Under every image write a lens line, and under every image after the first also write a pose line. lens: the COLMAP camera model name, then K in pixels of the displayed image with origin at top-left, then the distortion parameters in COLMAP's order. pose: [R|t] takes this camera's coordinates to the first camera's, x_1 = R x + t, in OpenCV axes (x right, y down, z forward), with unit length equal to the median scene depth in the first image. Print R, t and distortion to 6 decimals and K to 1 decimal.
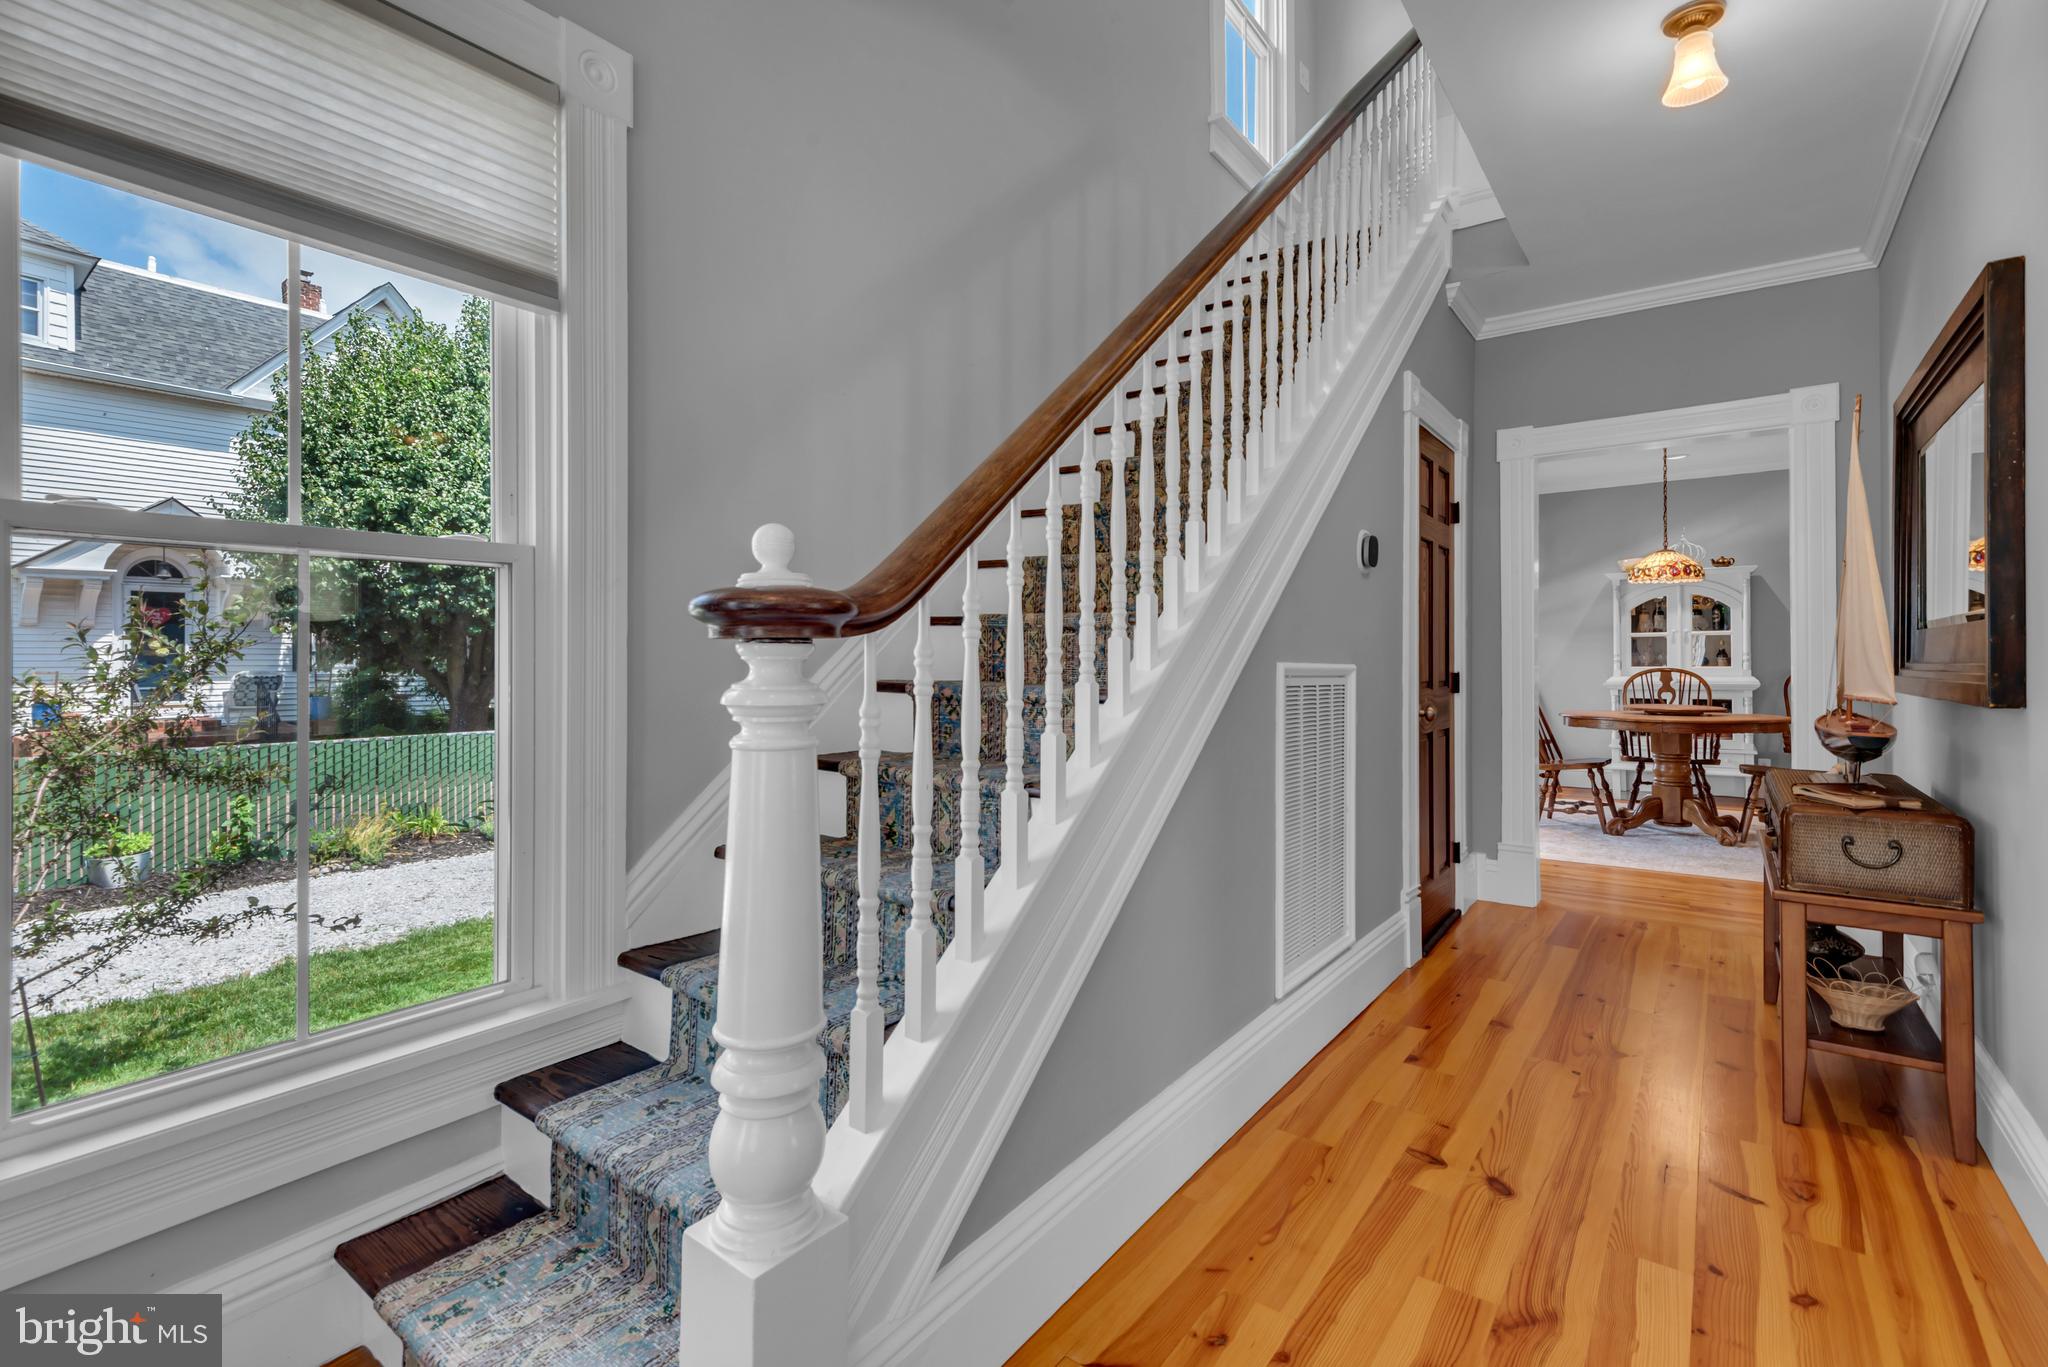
lens RADIAL K [[932.8, 0, 1014.1], [0, 932.8, 658.9], [0, 0, 1]] dist [0.027178, -0.009880]
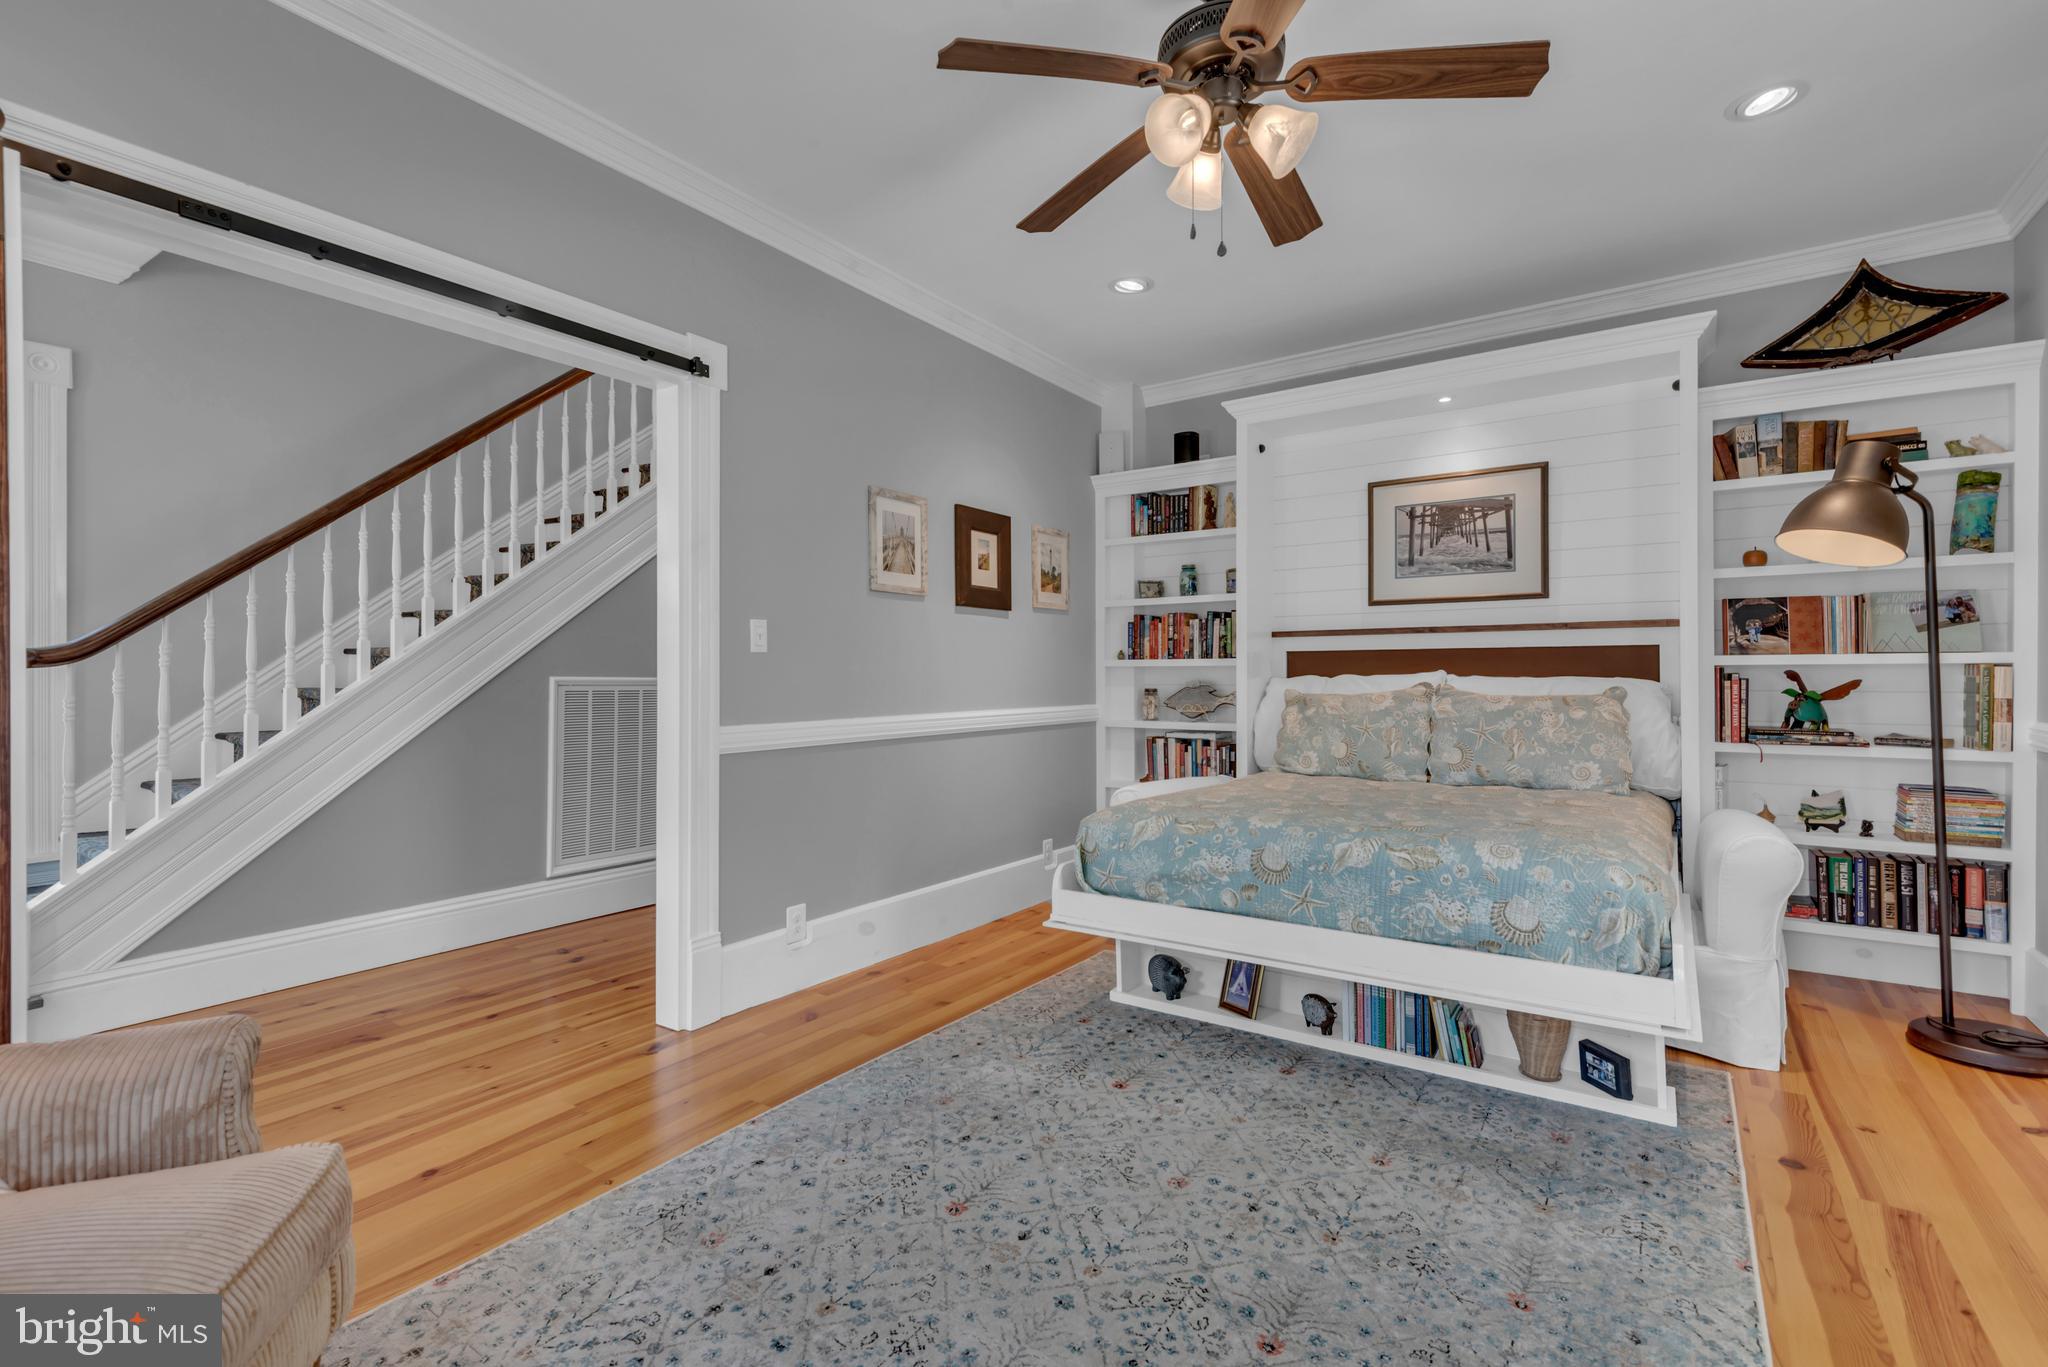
lens RADIAL K [[932.8, 0, 1014.1], [0, 932.8, 658.9], [0, 0, 1]] dist [0.027178, -0.009880]
pose [[0.999675, 0.000412, 0.025505, 0.661209], [0.000003, 0.999868, -0.016268, 0.001873], [-0.025508, 0.016263, 0.999542, -0.431771]]
